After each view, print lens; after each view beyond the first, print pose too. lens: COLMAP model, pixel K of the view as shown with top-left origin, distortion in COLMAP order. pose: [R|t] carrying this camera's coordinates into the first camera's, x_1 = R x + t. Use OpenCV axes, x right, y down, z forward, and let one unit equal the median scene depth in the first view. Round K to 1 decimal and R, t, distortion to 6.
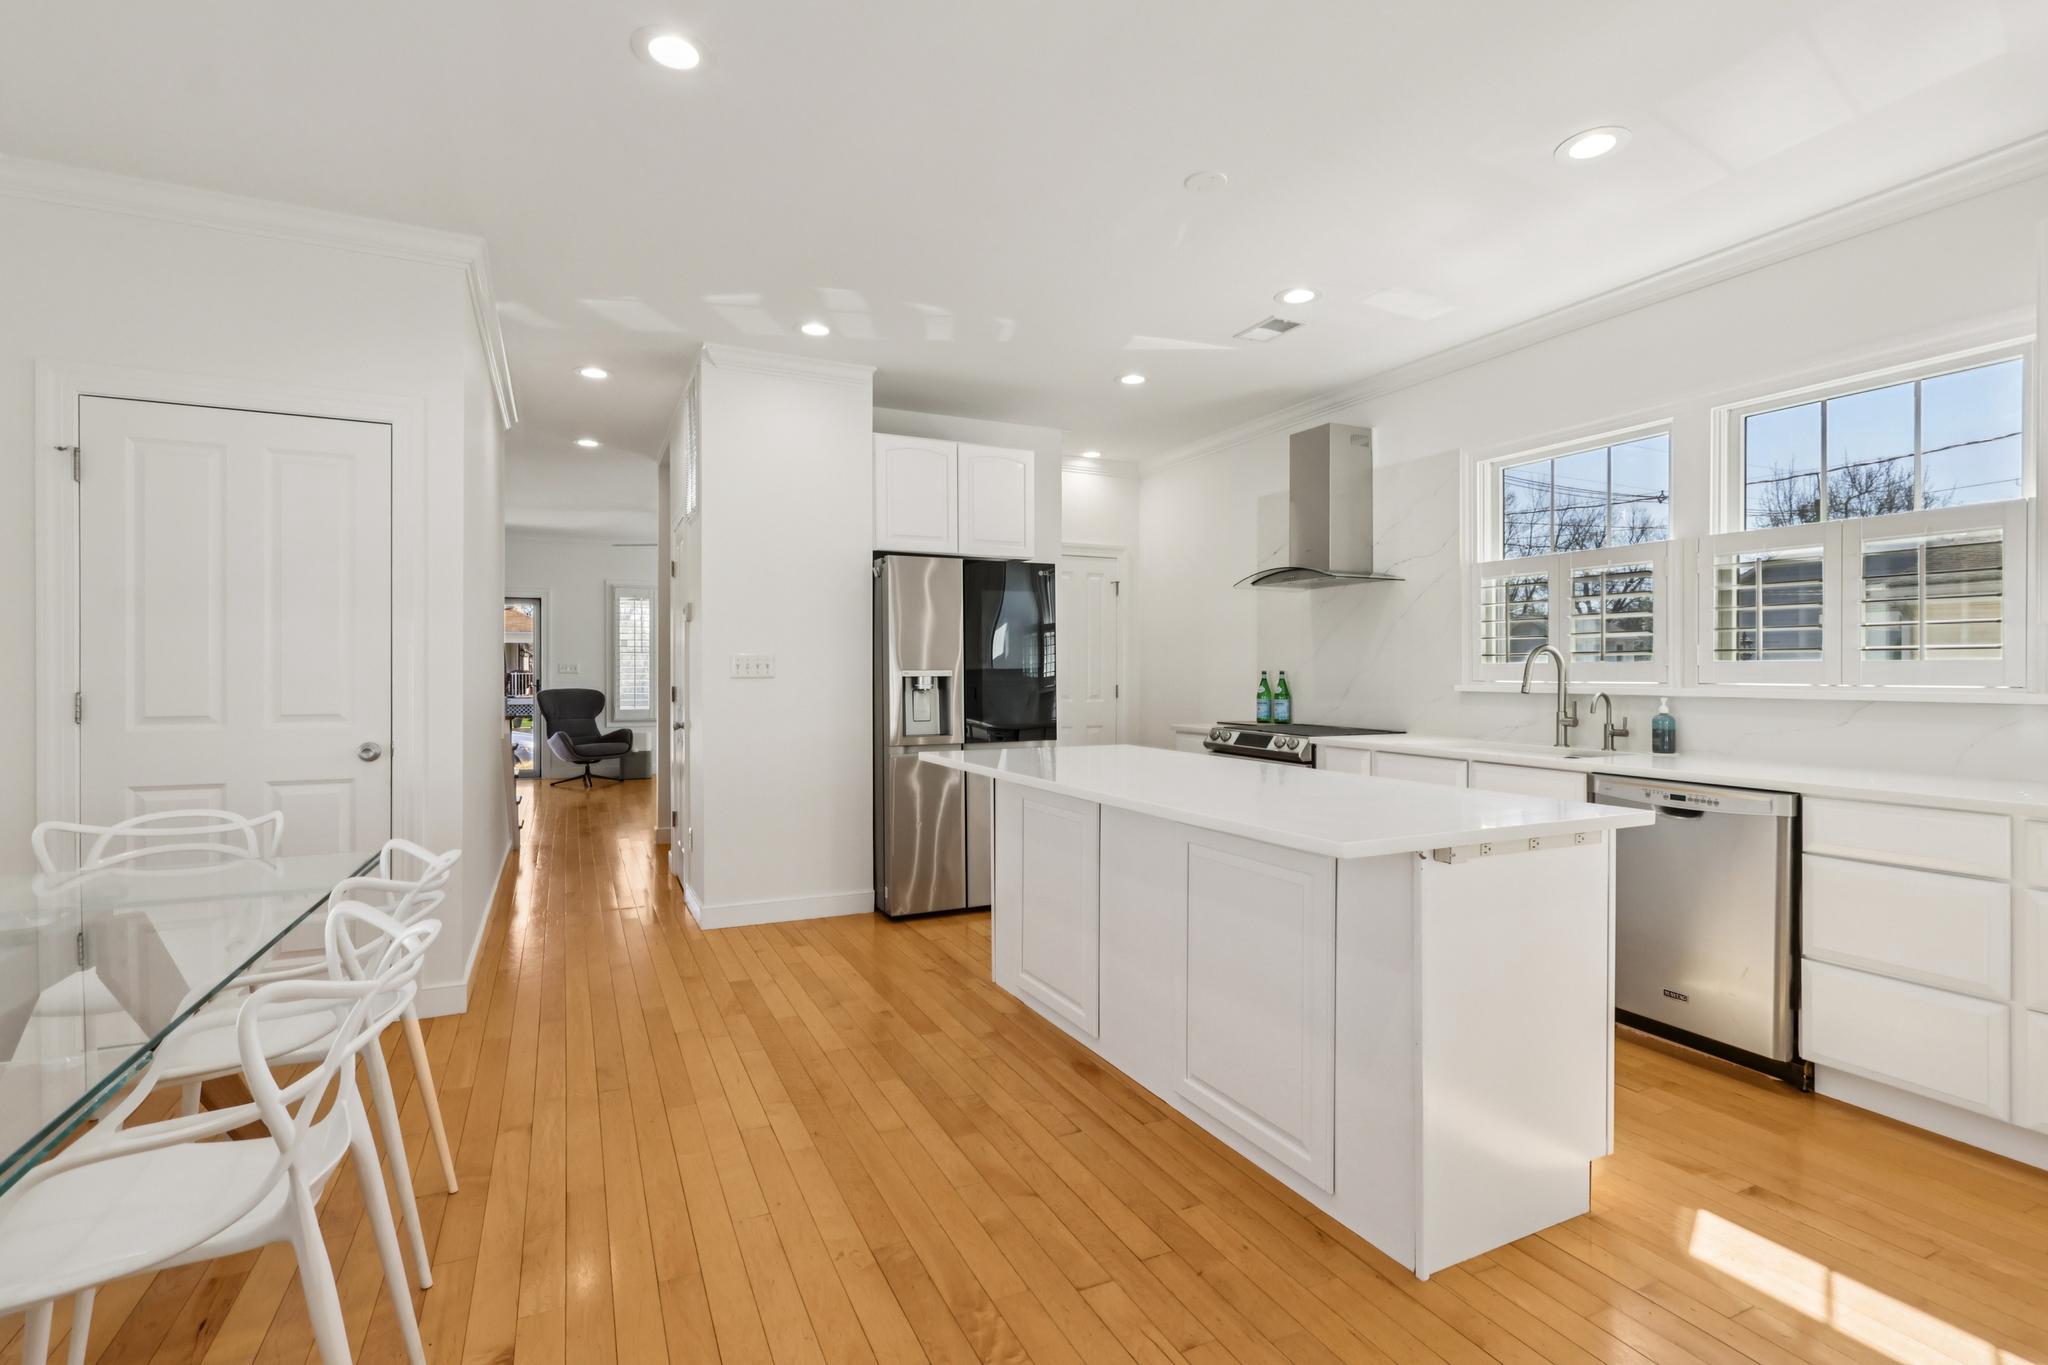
lens RADIAL K [[950.4, 0, 1024.6], [0, 950.4, 676.6], [0, 0, 1]] dist [-0.000365, 0.001441]
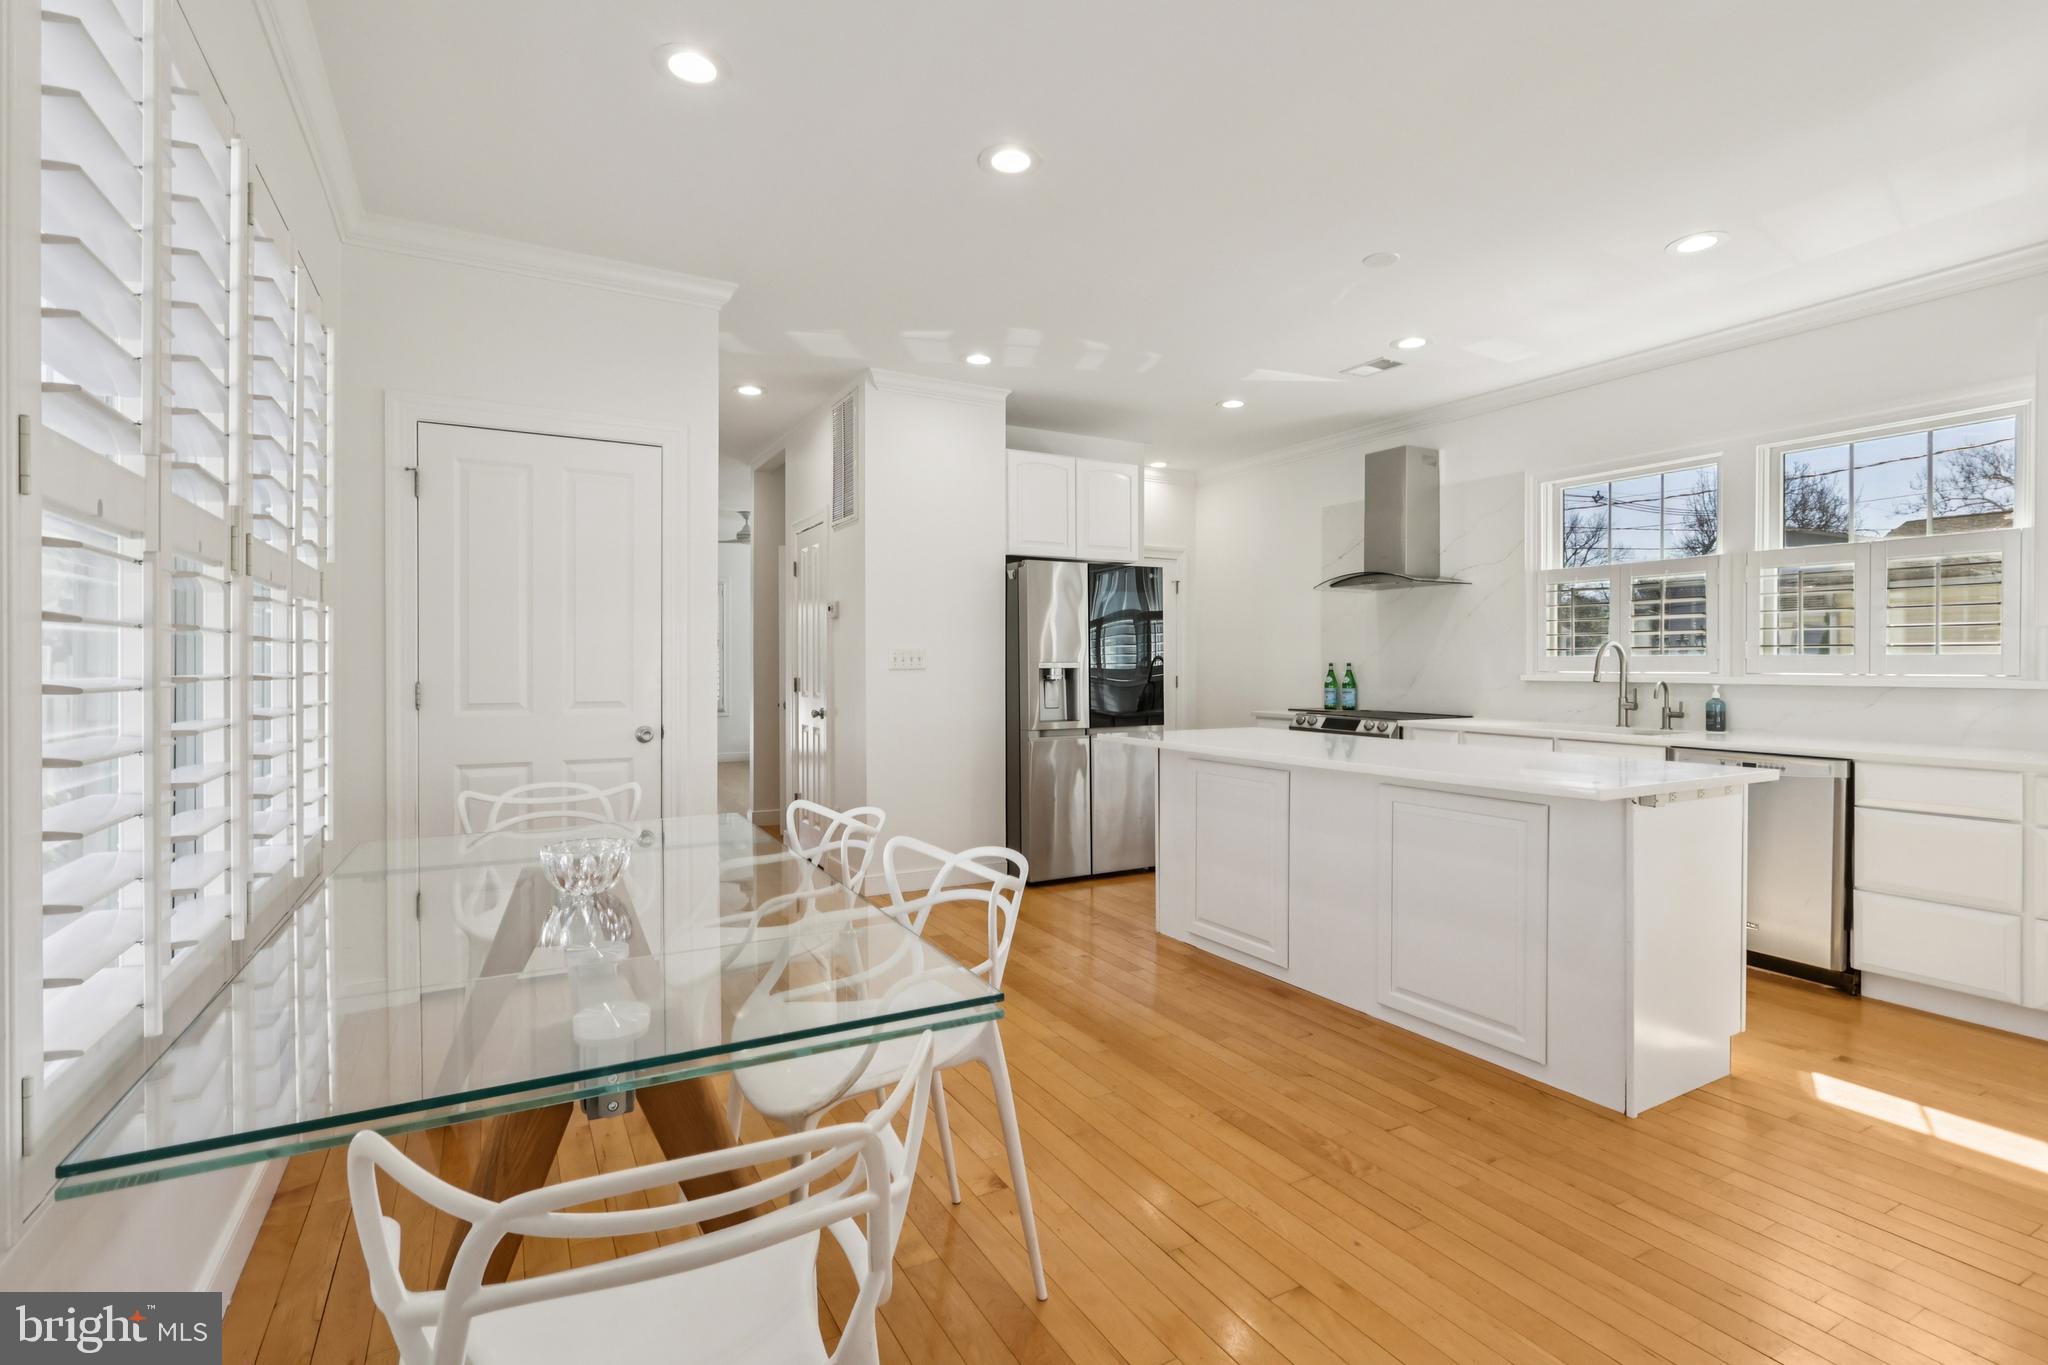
lens RADIAL K [[950.4, 0, 1026.0], [0, 950.4, 672.6], [0, 0, 1]] dist [-0.000365, 0.001441]
pose [[0.998158, -0.001155, 0.060665, -0.285266], [0.000911, 0.999991, 0.004043, 0.000727], [-0.060669, -0.003980, 0.998150, -0.156363]]
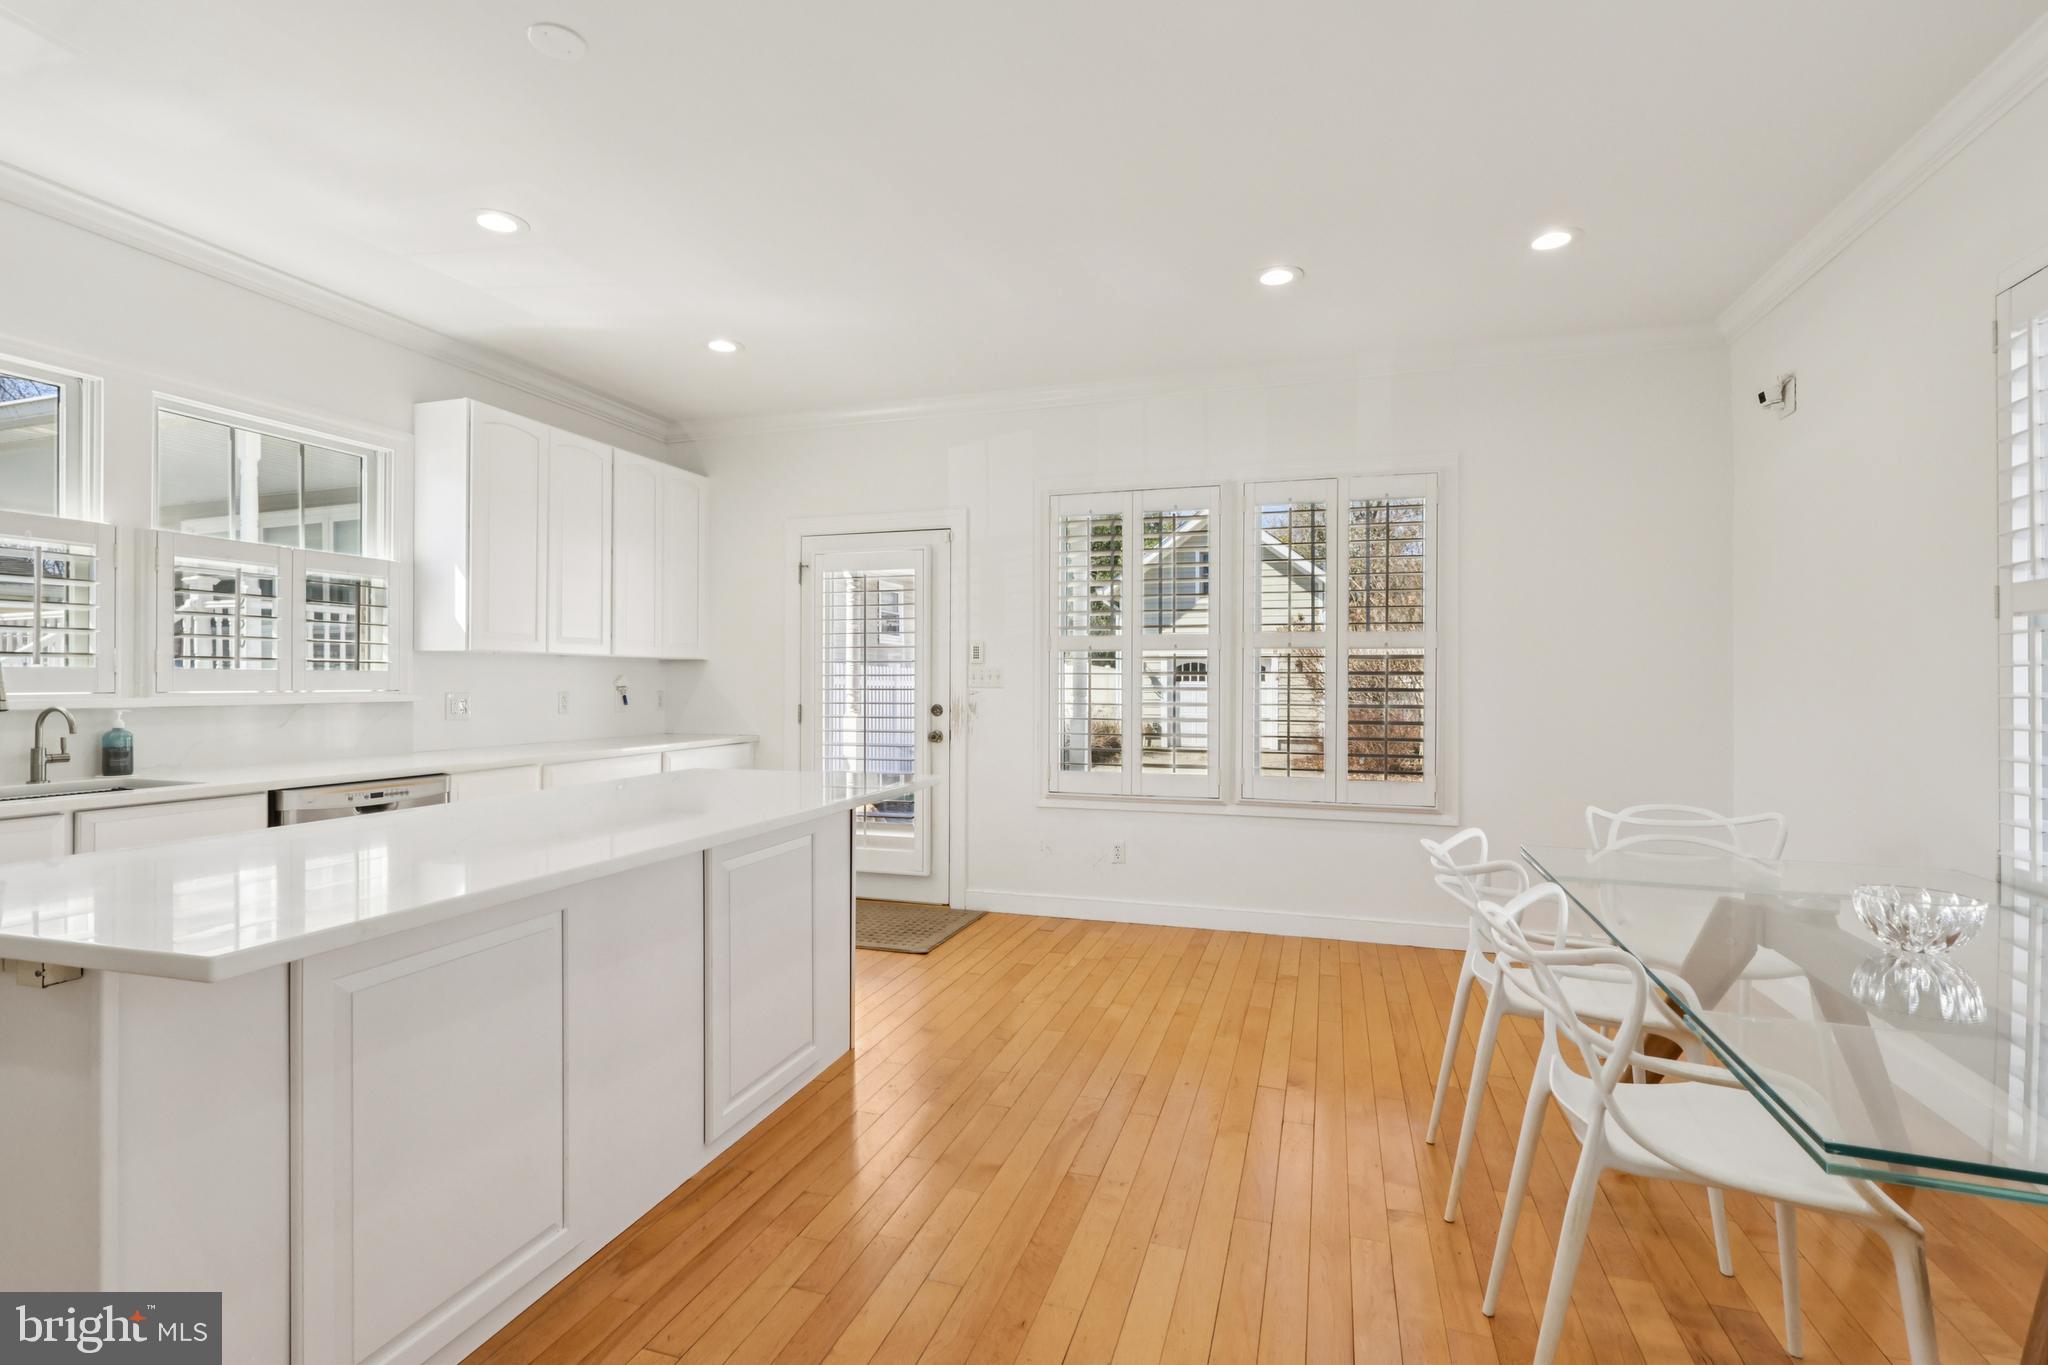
lens RADIAL K [[950.4, 0, 1028.7], [0, 950.4, 675.5], [0, 0, 1]] dist [-0.000365, 0.001441]
pose [[-0.721905, -0.000035, 0.691993, -0.523672], [0.002354, 0.999994, 0.002506, -0.009422], [-0.691989, 0.003438, -0.721900, 1.094990]]
